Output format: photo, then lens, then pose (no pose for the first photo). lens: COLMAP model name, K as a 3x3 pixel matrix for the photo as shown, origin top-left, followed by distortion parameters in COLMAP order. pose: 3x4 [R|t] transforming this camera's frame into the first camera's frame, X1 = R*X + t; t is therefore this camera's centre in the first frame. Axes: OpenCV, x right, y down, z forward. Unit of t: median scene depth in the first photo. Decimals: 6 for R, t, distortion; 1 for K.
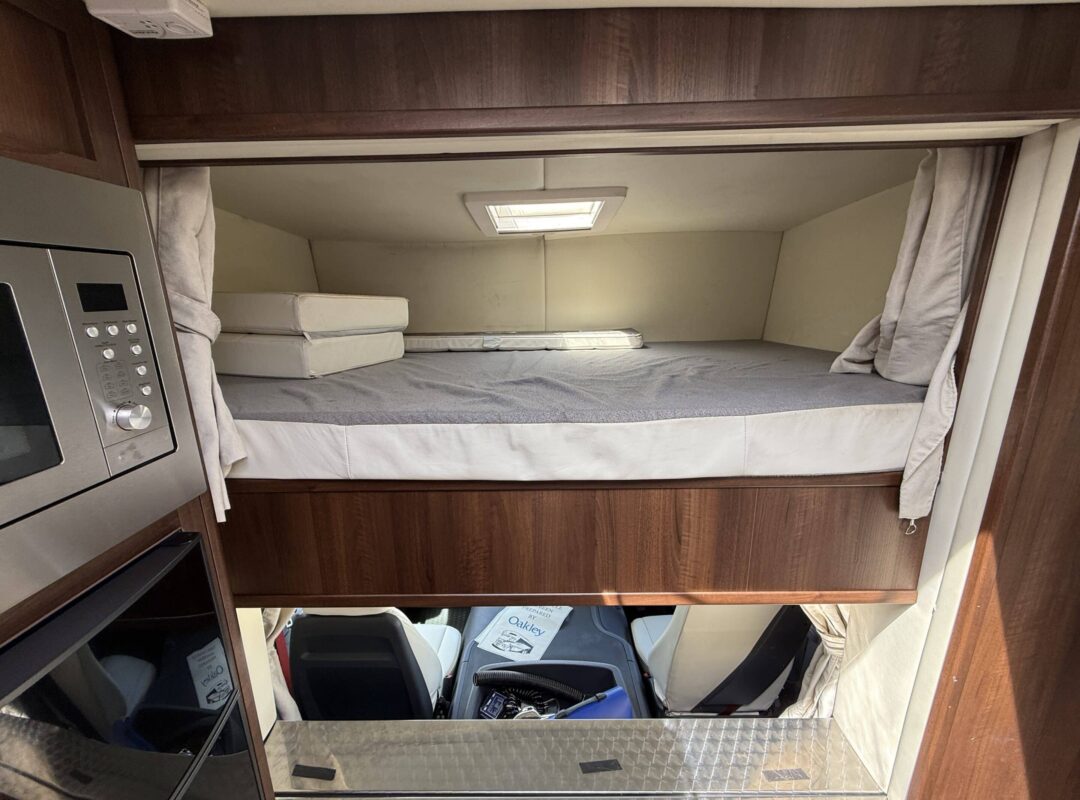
lens RADIAL K [[429.4, 0, 540.0], [0, 429.4, 400.0], [0, 0, 1]] dist [-0.000296, -0.000039]
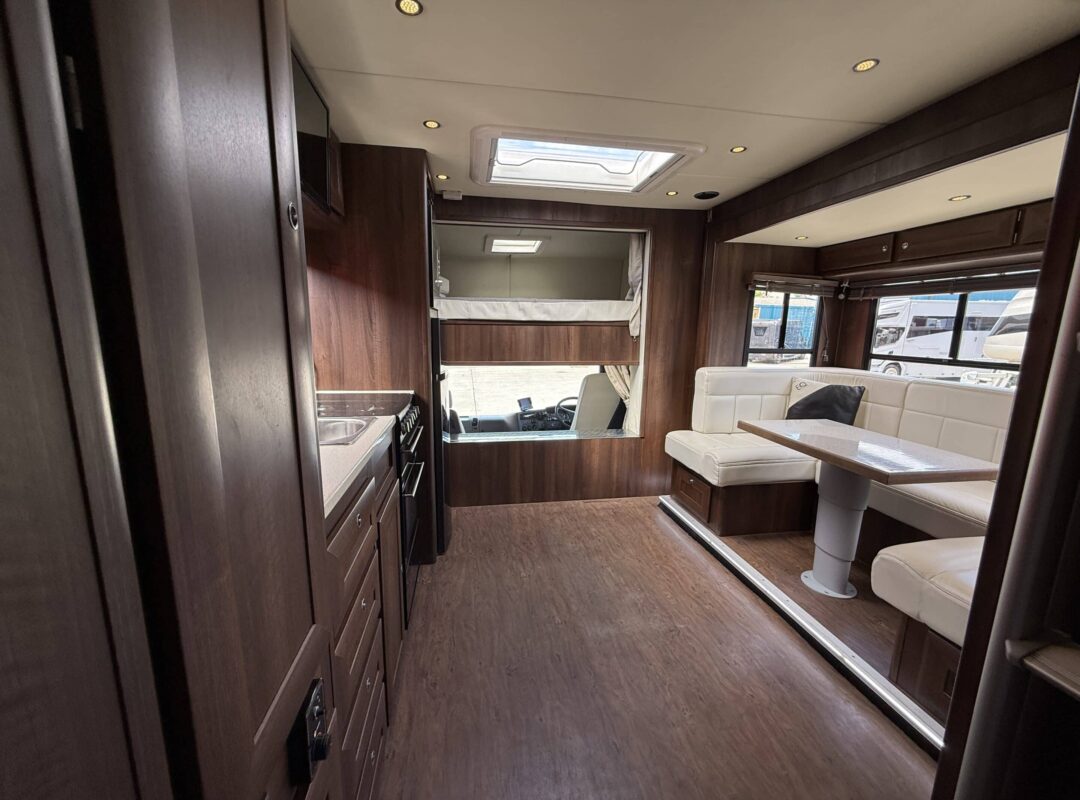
lens RADIAL K [[440.9, 0, 541.0], [0, 440.9, 403.5], [0, 0, 1]] dist [0.011955, 0.000127]
pose [[0.984646, 0.002820, 0.174540, -0.573638], [0.010635, 0.997043, -0.076107, 1.263727], [-0.174238, 0.076795, 0.981704, -2.712328]]
